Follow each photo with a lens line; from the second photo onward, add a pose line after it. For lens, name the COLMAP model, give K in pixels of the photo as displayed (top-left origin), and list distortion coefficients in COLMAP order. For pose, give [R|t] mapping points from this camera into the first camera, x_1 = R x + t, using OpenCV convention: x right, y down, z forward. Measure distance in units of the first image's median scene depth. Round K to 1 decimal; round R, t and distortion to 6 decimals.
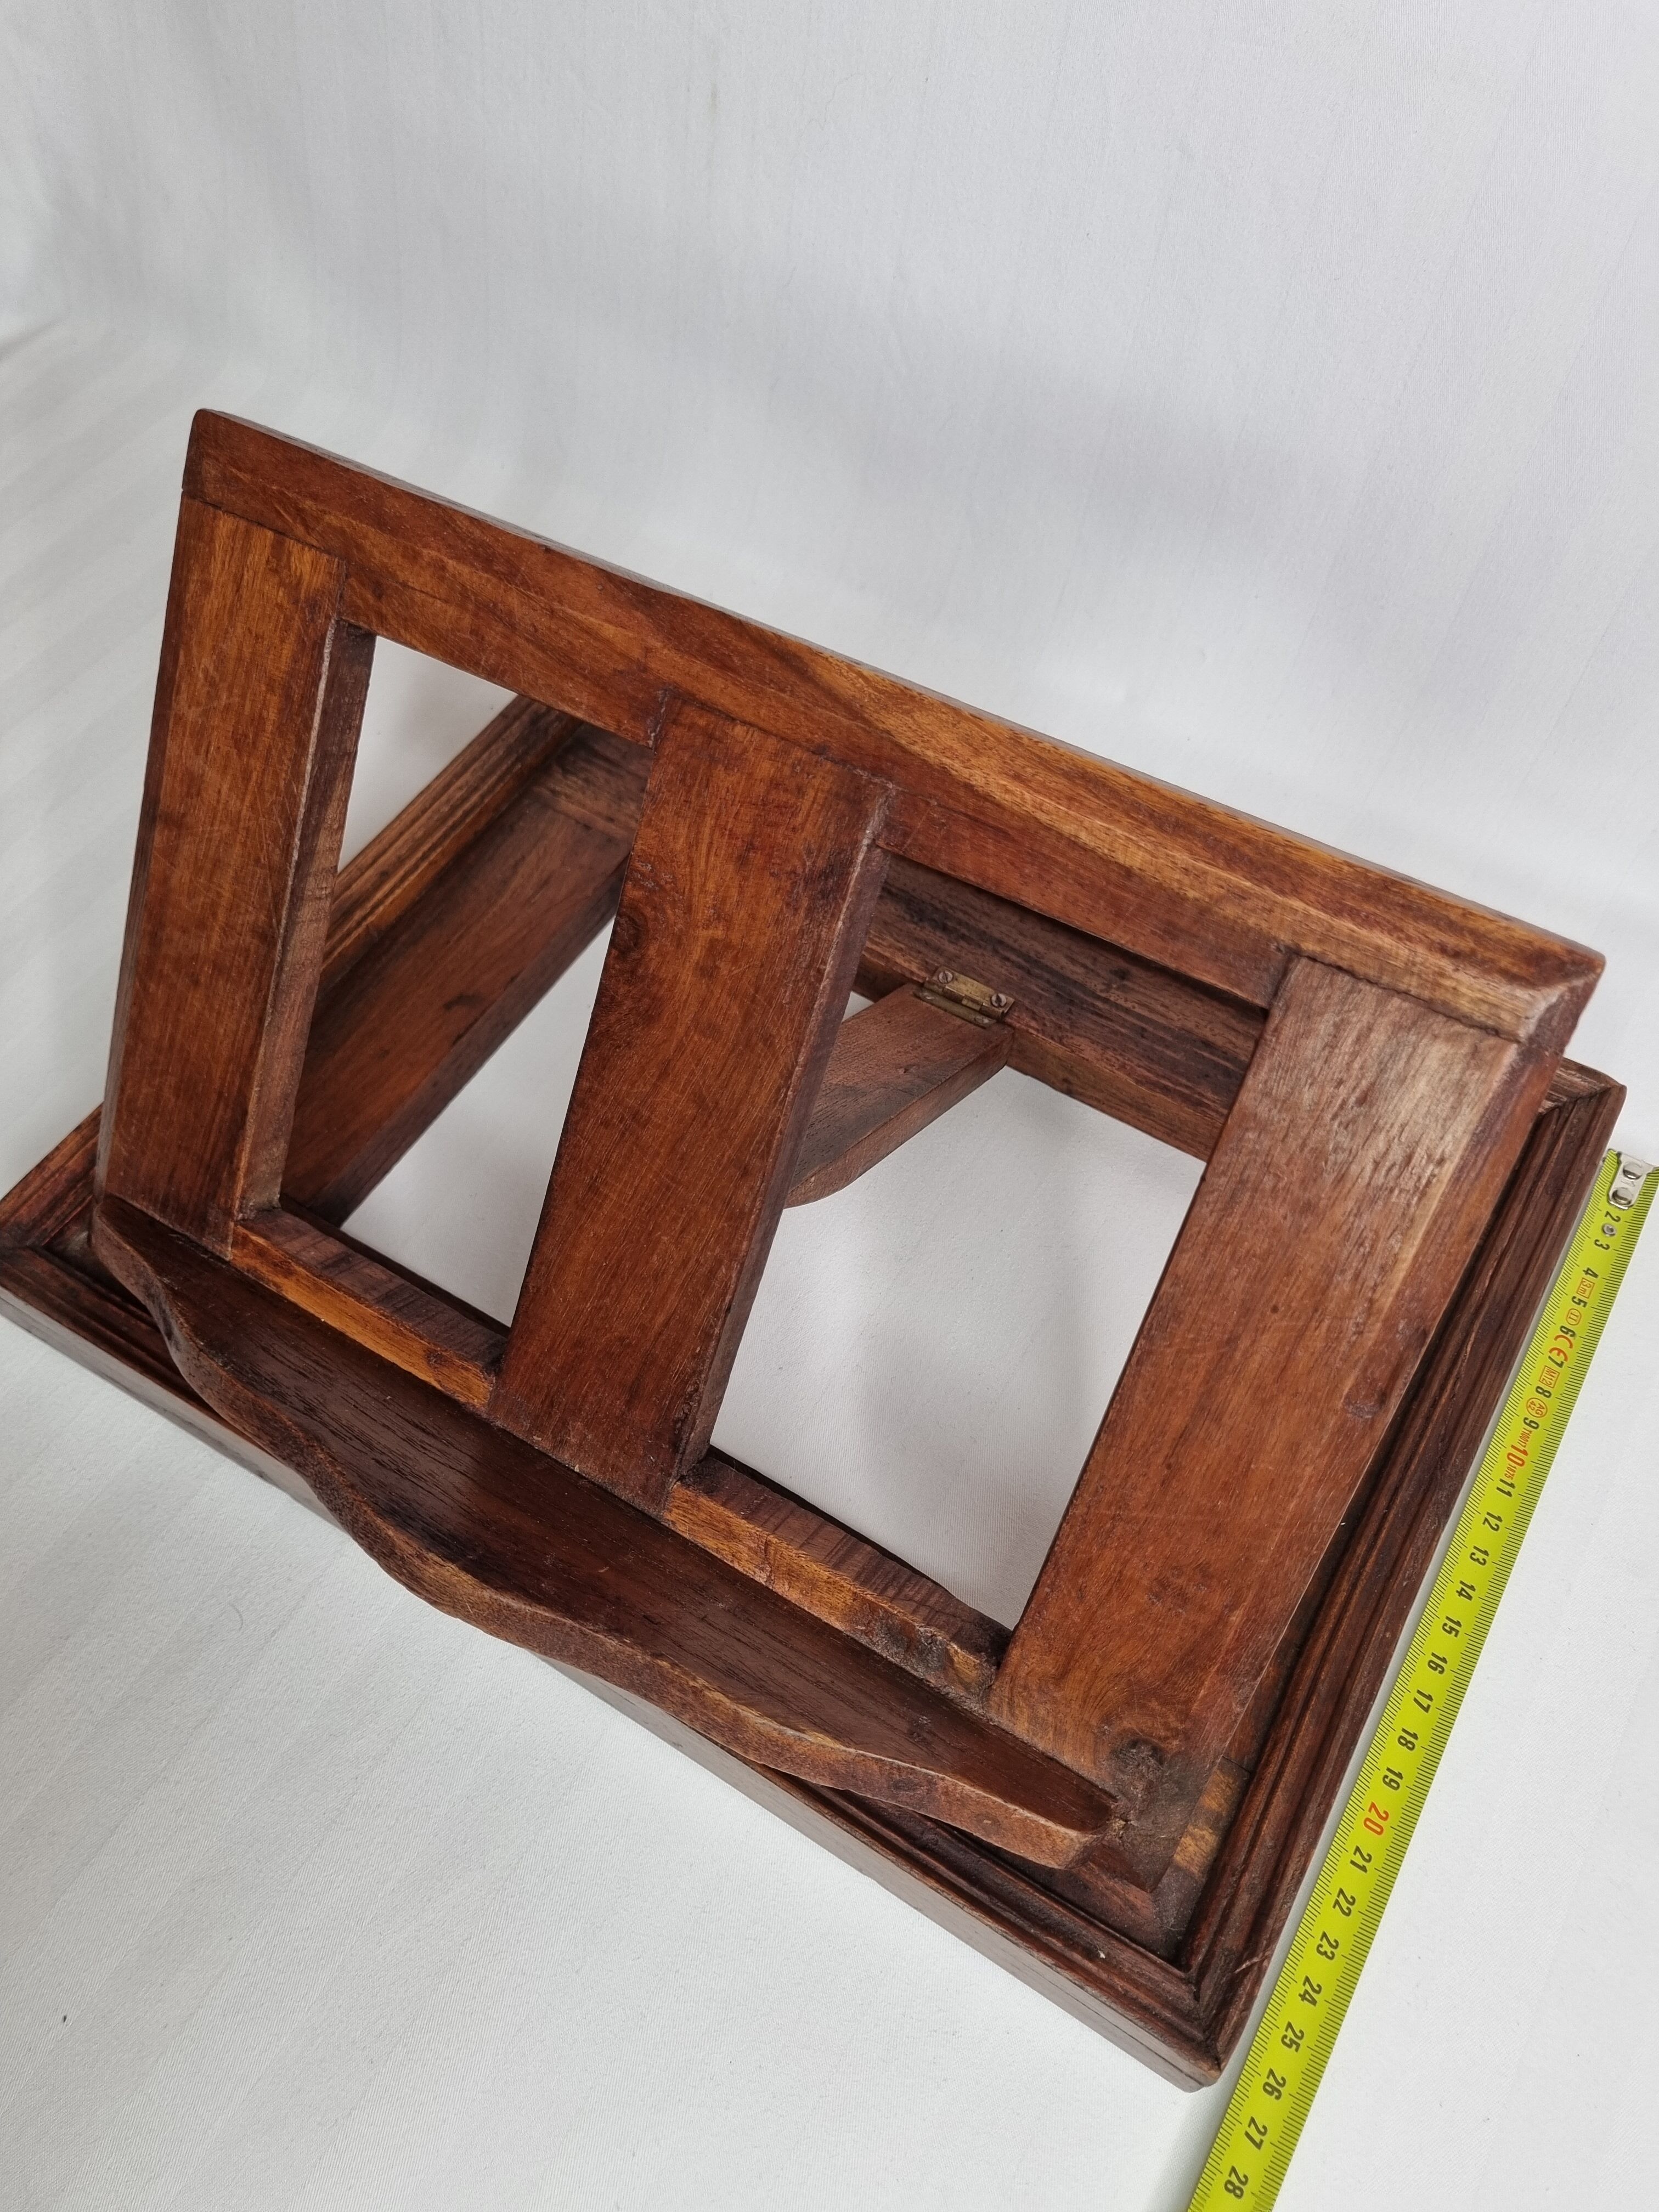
lens RADIAL K [[1680.5, 0, 848.8], [0, 1680.5, 1114.8], [0, 0, 1]] dist [0.023547, -0.025313]
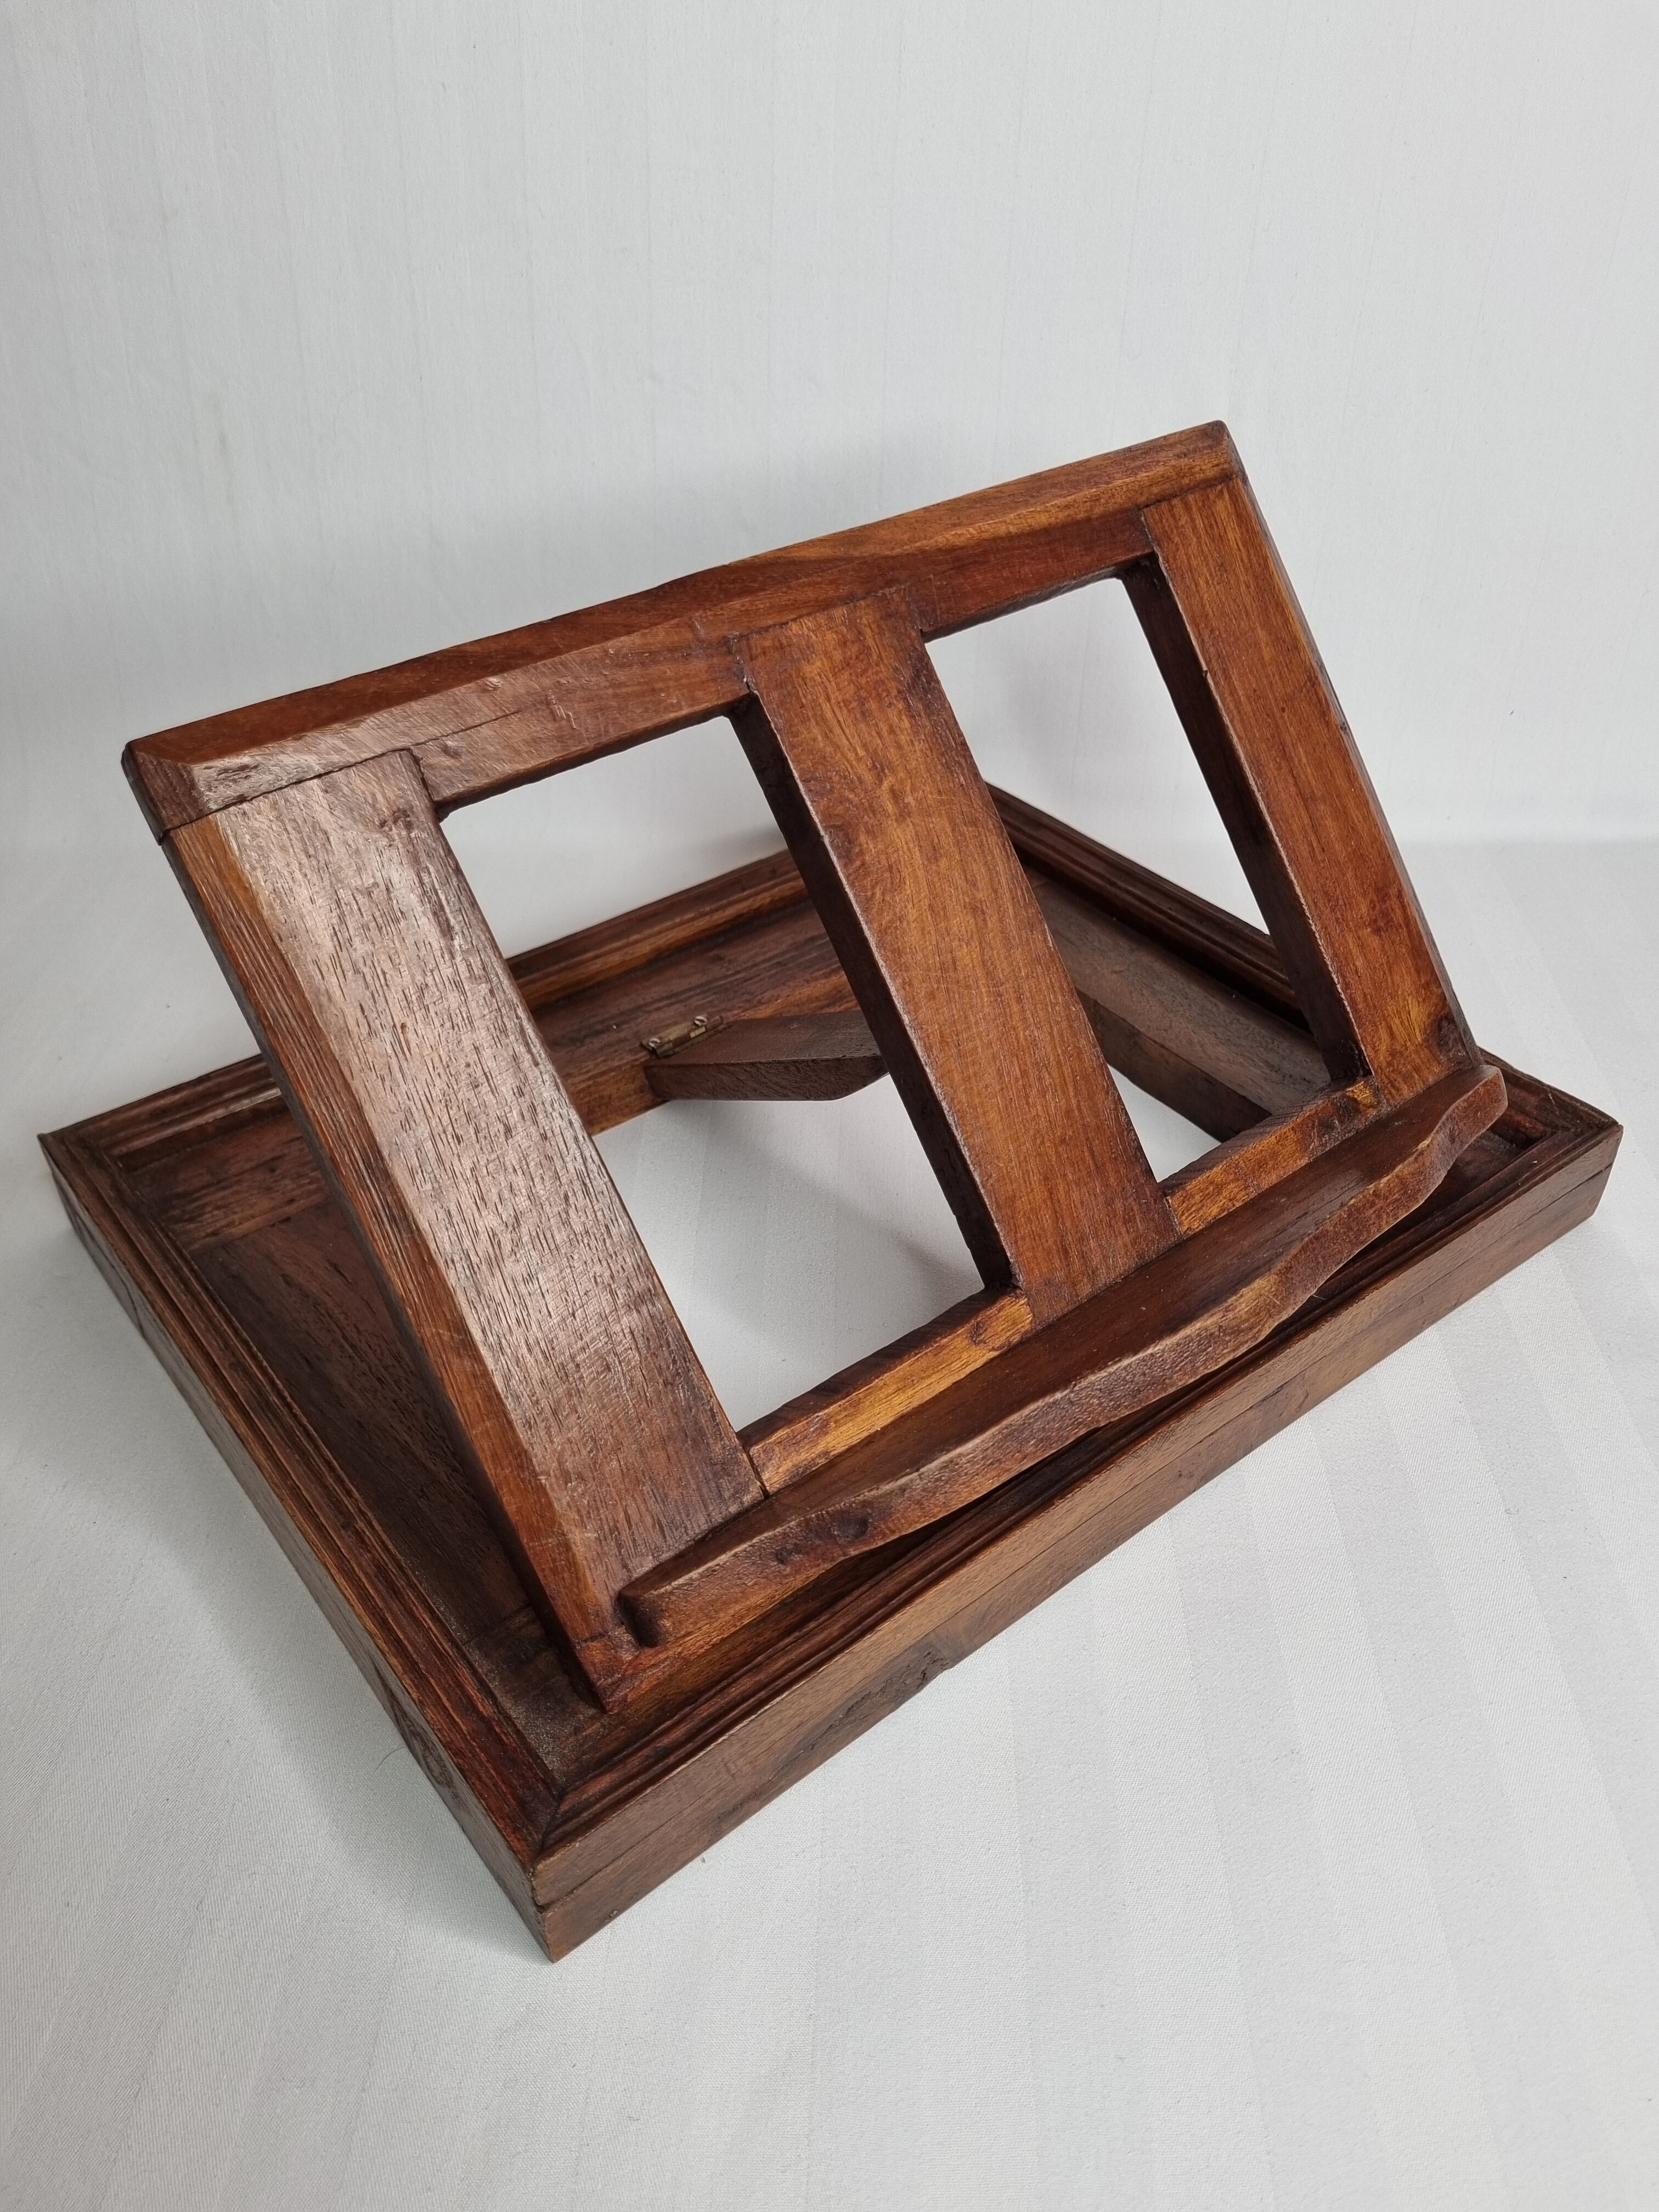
lens RADIAL K [[1680.5, 0, 840.7], [0, 1680.5, 1104.5], [0, 0, 1]] dist [0.023547, -0.025313]
pose [[0.355767, -0.583634, 0.729932, -1.013215], [0.782537, 0.613031, 0.108757, -0.117383], [-0.510945, 0.532507, 0.674812, 0.340490]]
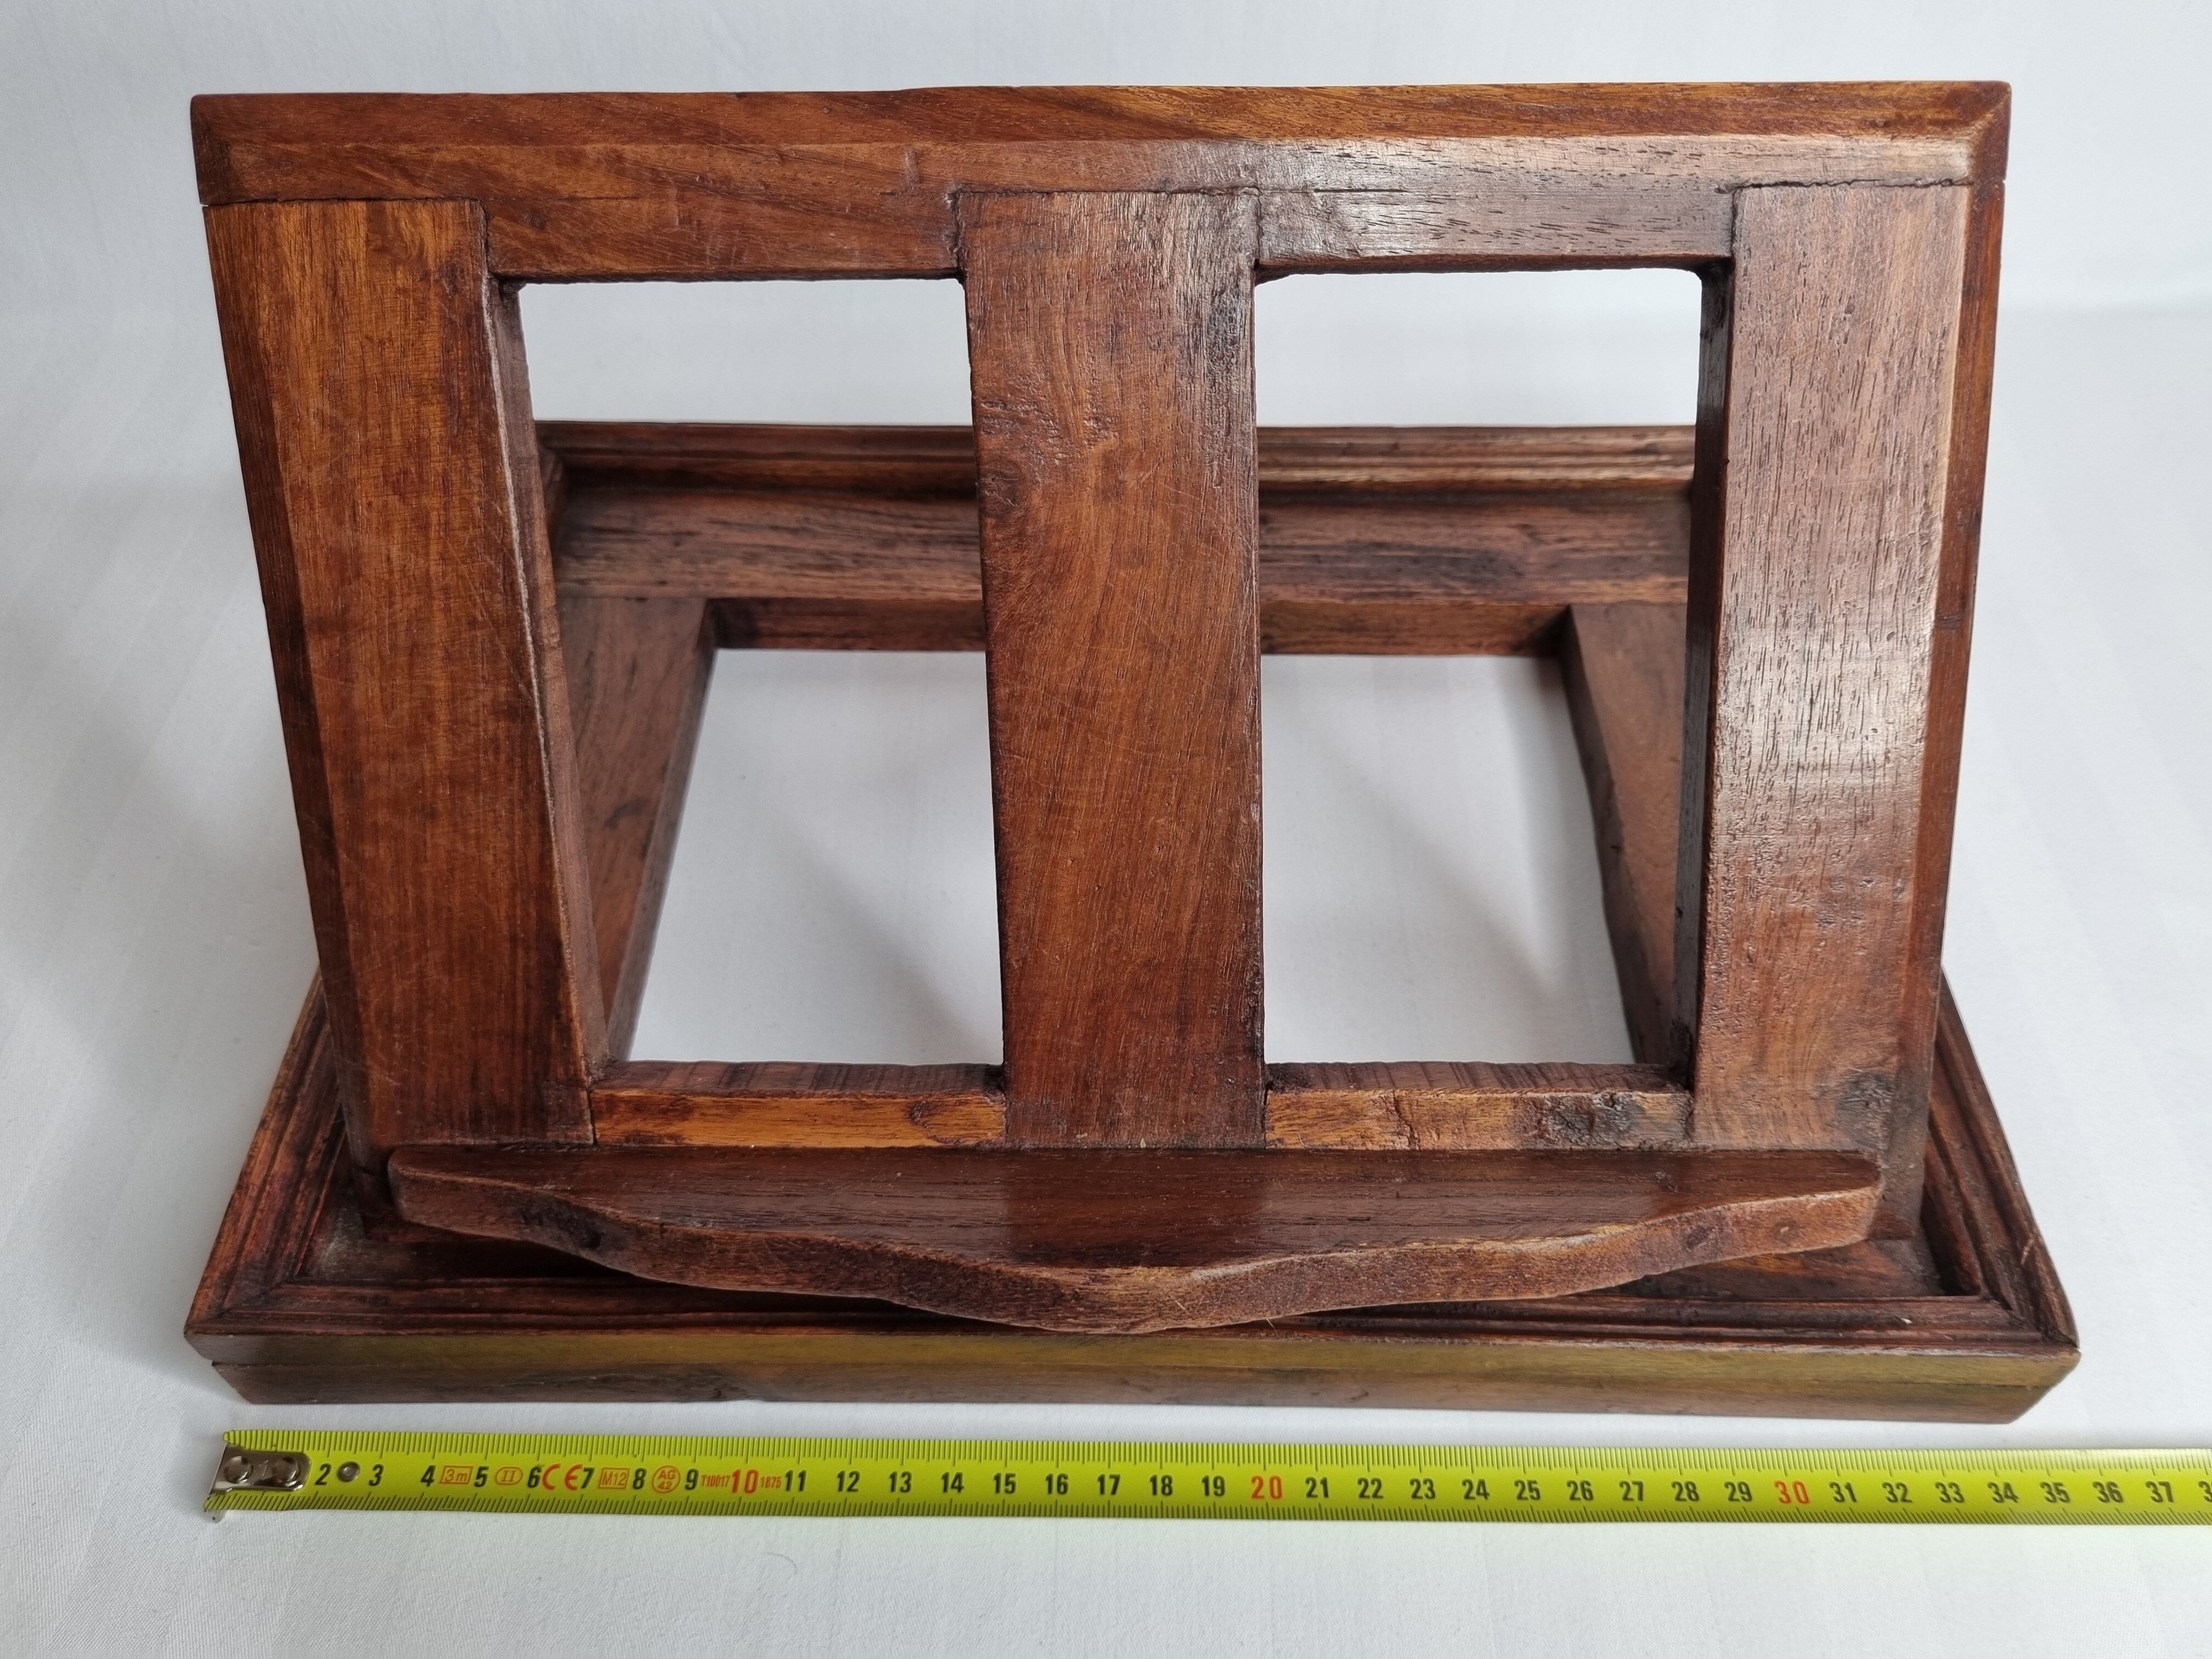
lens RADIAL K [[1680.5, 0, 1116.3], [0, 1680.5, 828.5], [0, 0, 1]] dist [0.023547, -0.025313]
pose [[0.860657, -0.397756, 0.317900, -0.409187], [0.425401, 0.904792, -0.019621, 0.085491], [-0.279829, 0.152122, 0.947921, 0.199419]]
